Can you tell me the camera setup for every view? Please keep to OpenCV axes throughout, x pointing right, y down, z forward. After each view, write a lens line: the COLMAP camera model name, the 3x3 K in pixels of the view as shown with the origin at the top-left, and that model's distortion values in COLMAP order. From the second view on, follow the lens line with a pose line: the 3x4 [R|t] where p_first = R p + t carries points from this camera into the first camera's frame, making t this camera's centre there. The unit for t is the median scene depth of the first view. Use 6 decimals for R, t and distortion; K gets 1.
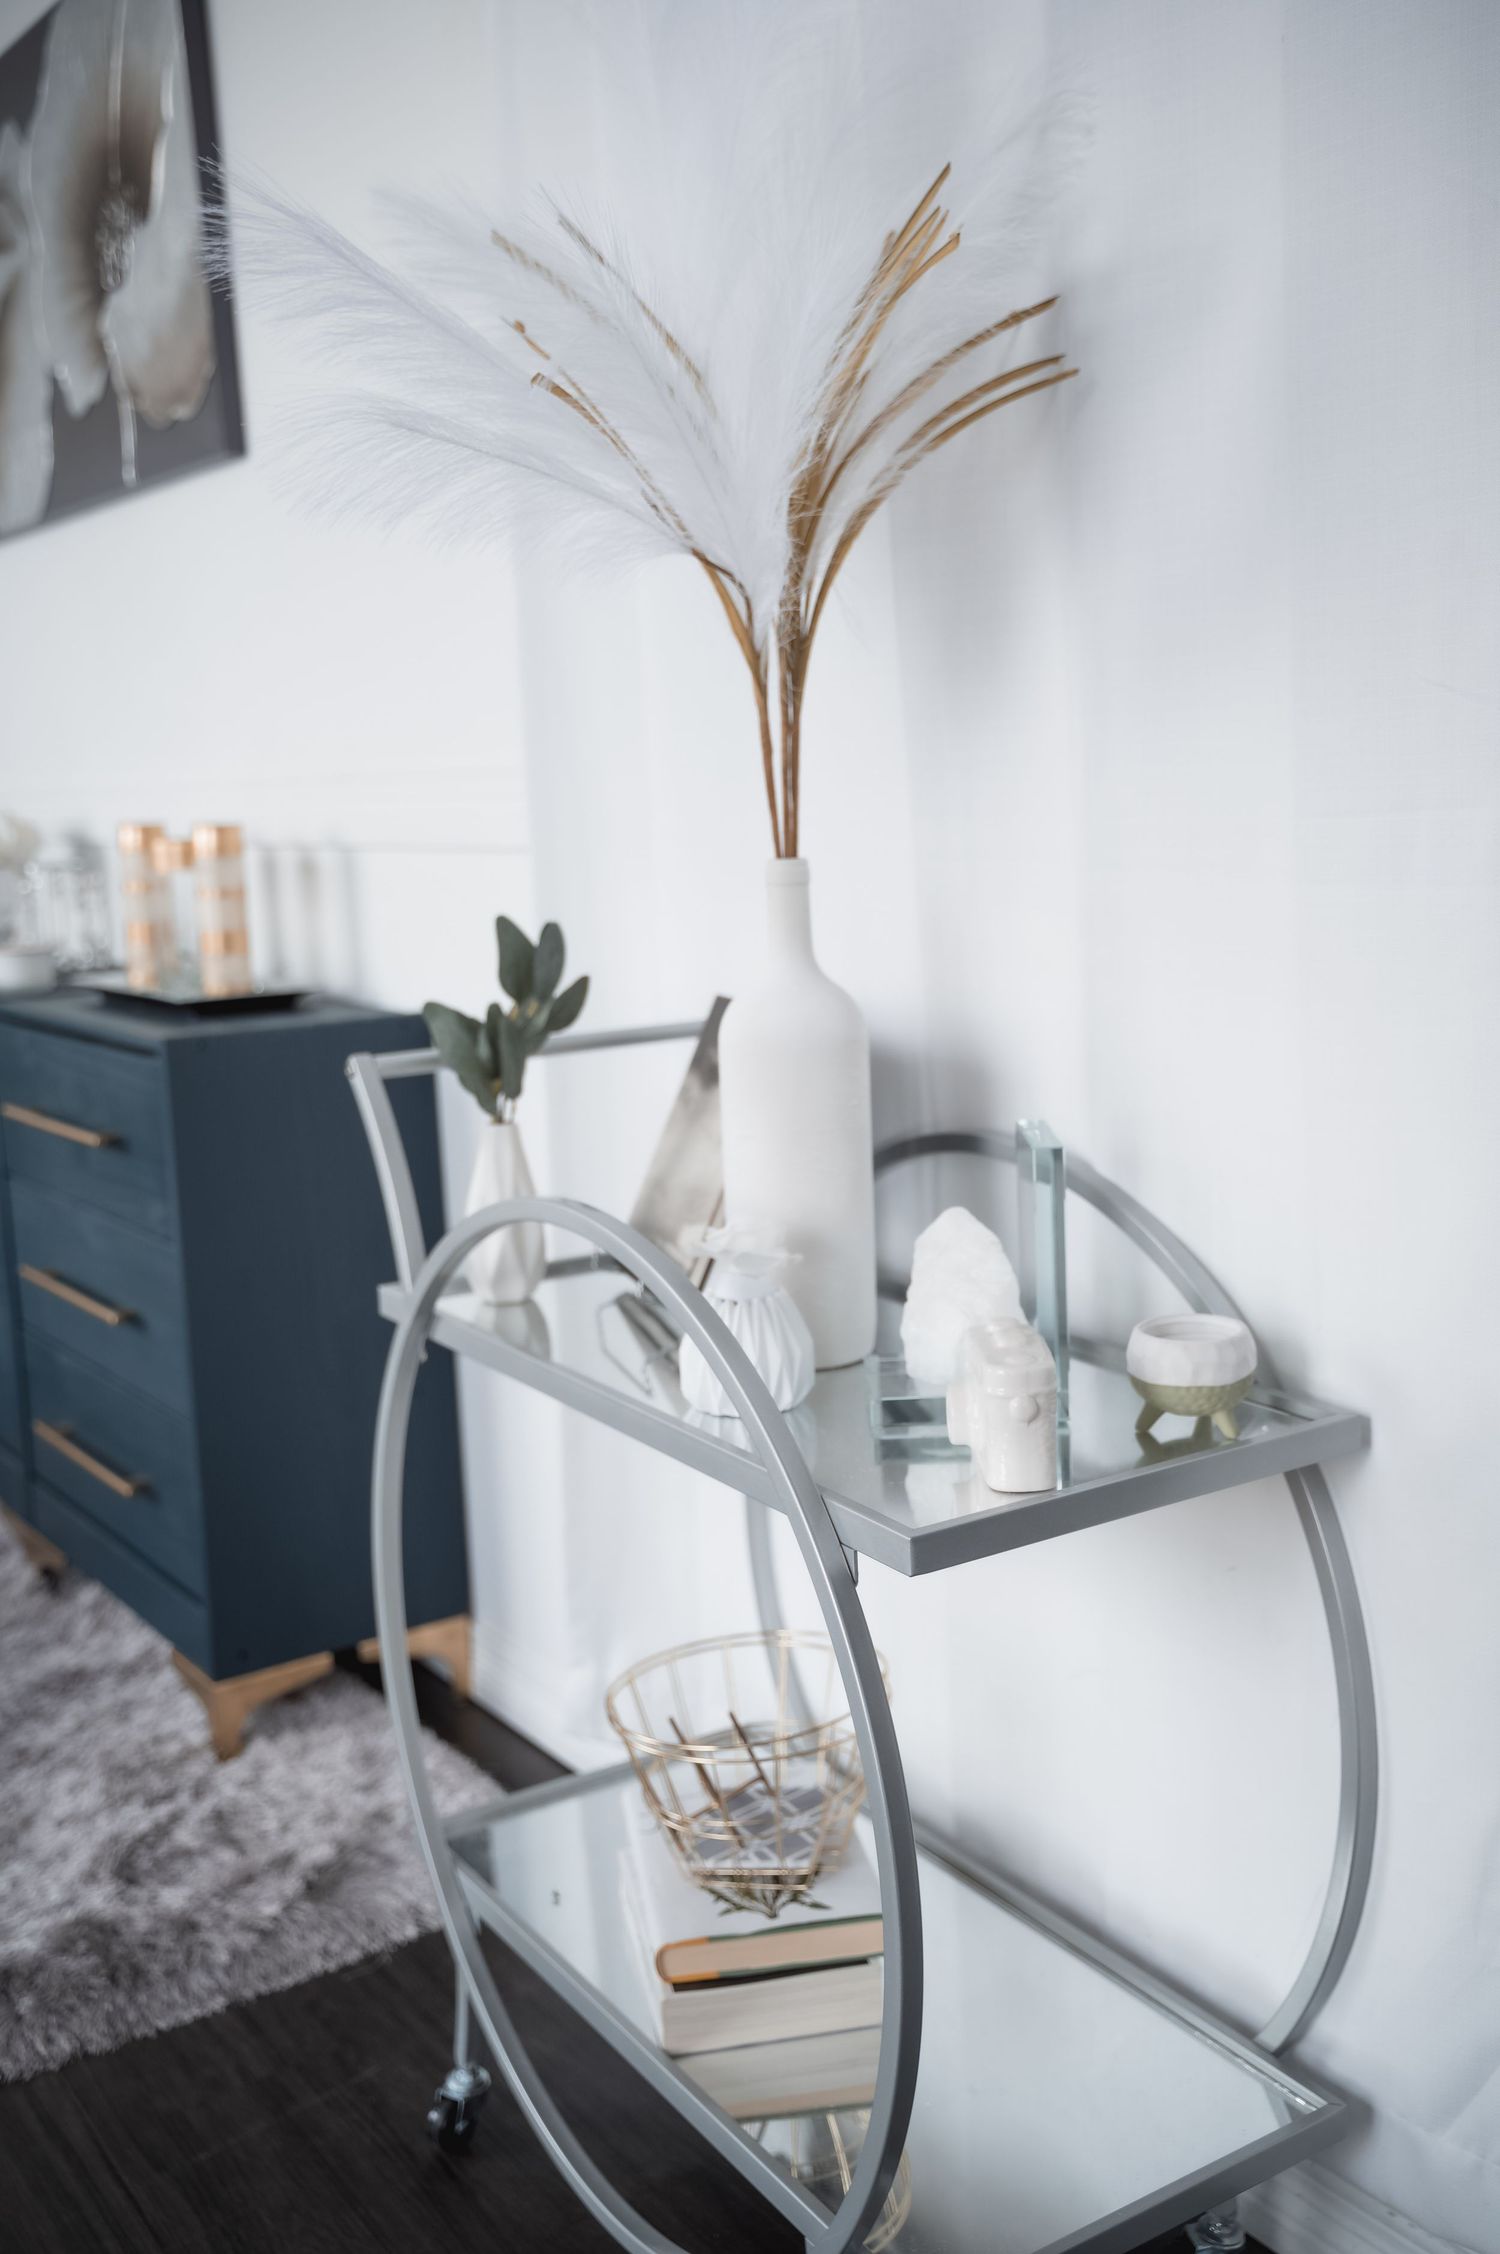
lens RADIAL K [[2284.2, 0, 750.0], [0, 2284.2, 1127.0], [0, 0, 1]] dist [0.005044, 0.004871]
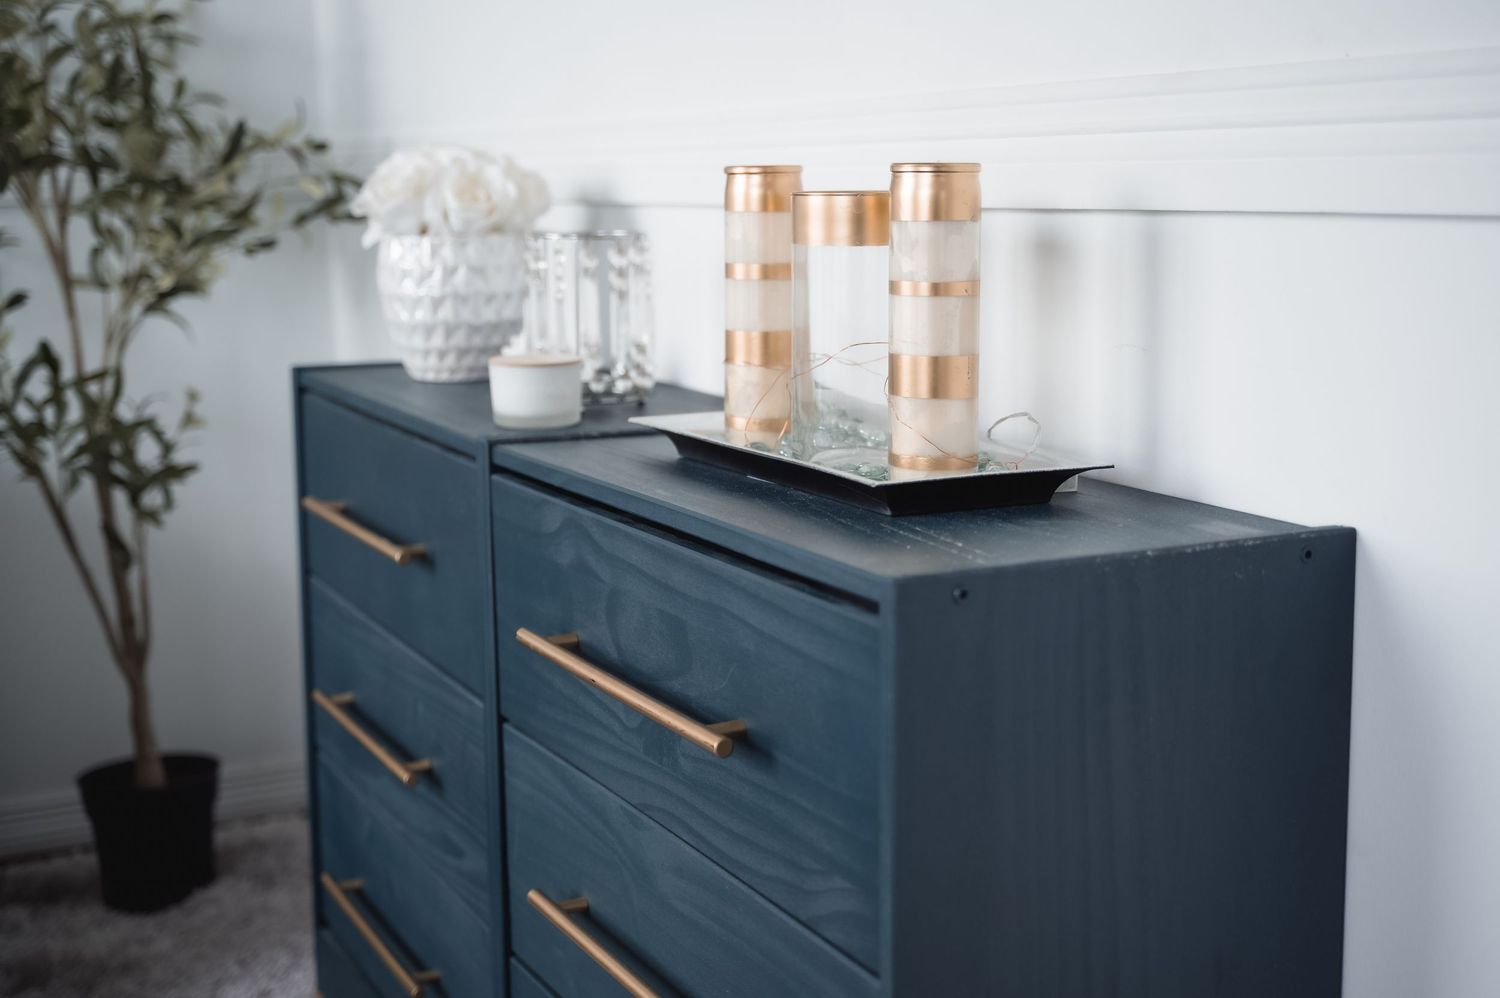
lens RADIAL K [[2056.4, 0, 750.0], [0, 2056.4, 499.0], [0, 0, 1]] dist [-0.006840, 0.008652]
pose [[0.989218, 0.049808, -0.137721, -0.212653], [-0.050340, 0.998732, -0.000383, -0.050622], [0.137527, 0.007311, 0.990471, 0.518608]]
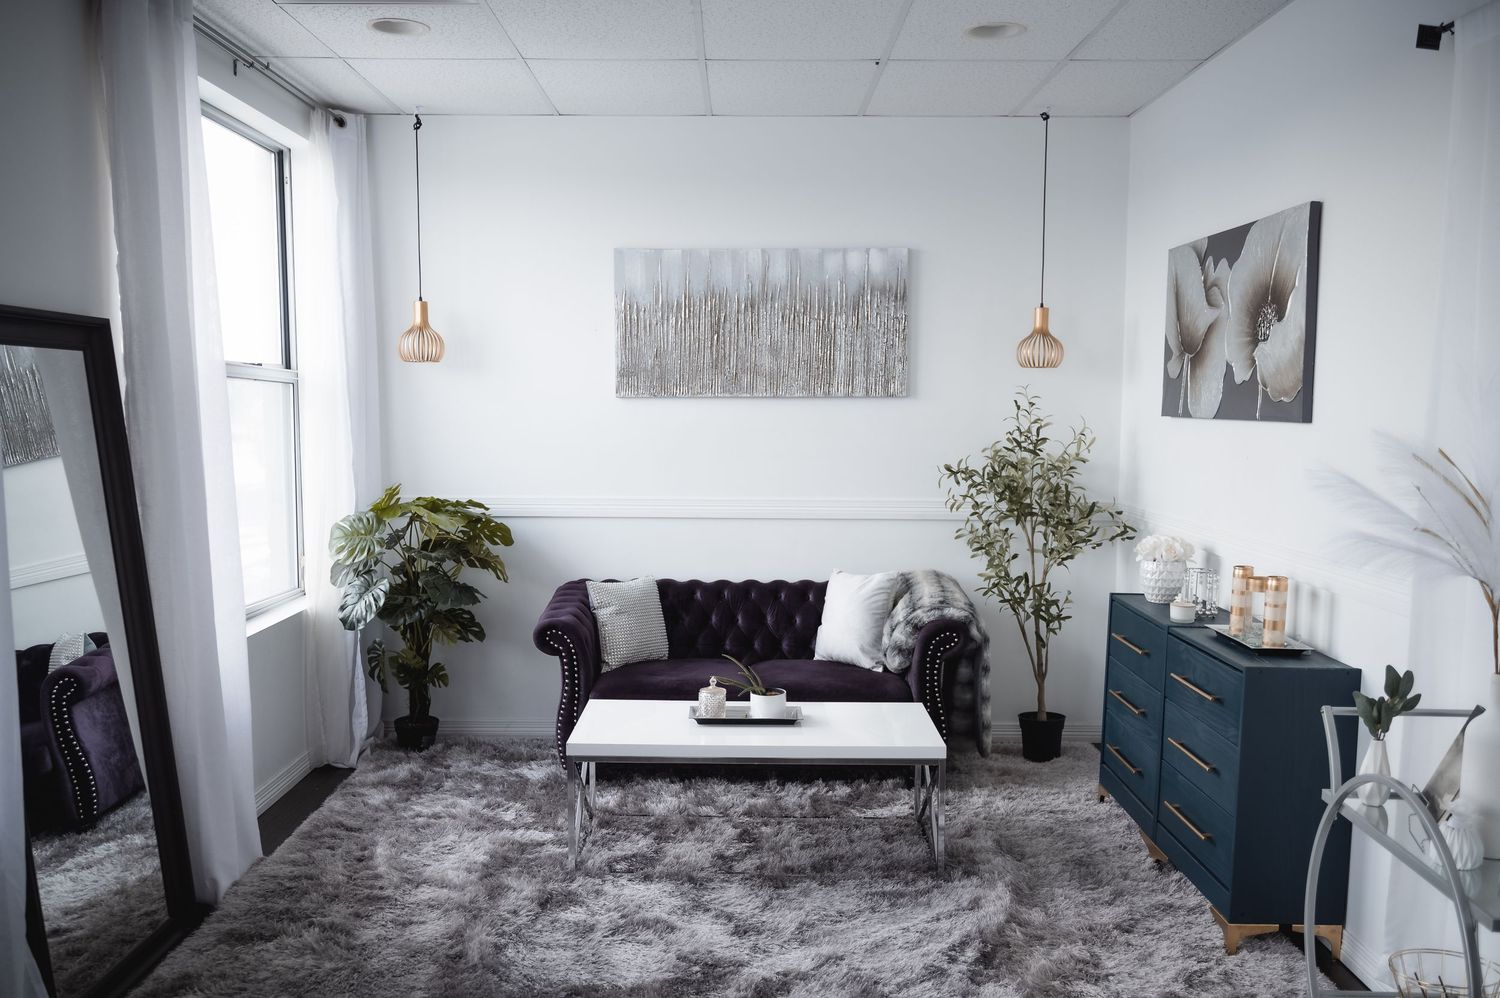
lens RADIAL K [[1333.0, 0, 747.9], [0, 1333.0, 553.1], [0, 0, 1]] dist [0.008888, 0.006534]
pose [[0.829717, 0.117308, -0.545719, 0.077225], [-0.139956, 0.990158, 0.000054, -0.081729], [0.540354, 0.076332, 0.837968, -0.530974]]
